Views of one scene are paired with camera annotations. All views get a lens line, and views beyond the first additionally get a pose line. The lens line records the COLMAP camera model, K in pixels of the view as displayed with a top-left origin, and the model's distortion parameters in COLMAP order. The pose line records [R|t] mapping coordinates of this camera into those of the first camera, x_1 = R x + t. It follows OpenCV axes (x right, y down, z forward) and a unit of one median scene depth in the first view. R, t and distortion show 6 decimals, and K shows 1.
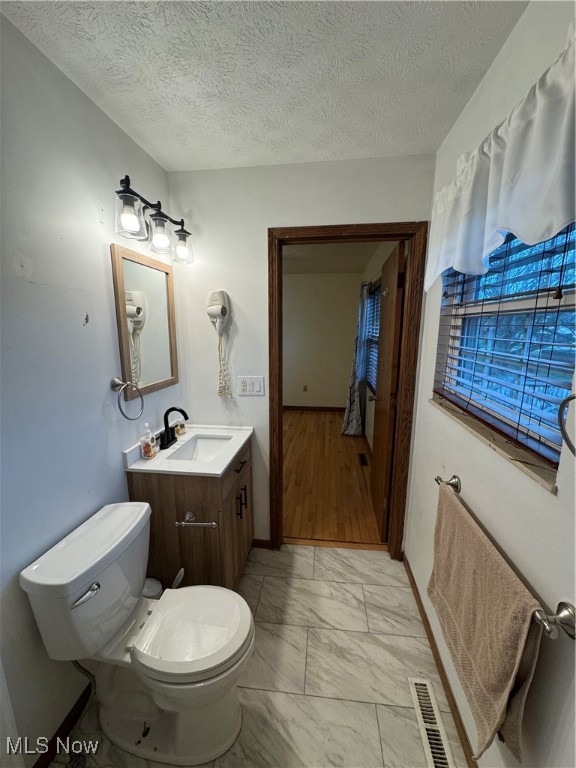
lens RADIAL K [[303.7, 0, 290.0], [0, 303.7, 384.5], [0, 0, 1]] dist [0.002566, -0.000061]
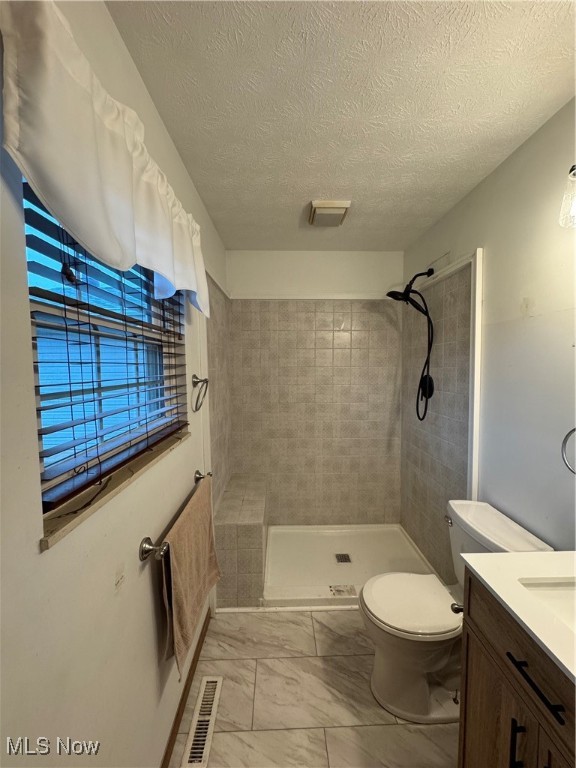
lens RADIAL K [[303.7, 0, 290.0], [0, 303.7, 384.5], [0, 0, 1]] dist [0.002566, -0.000061]
pose [[-0.988399, 0.023729, -0.150015, 0.288082], [-0.015013, 0.967618, 0.251973, -0.291018], [0.151136, 0.251302, -0.956036, 1.732398]]
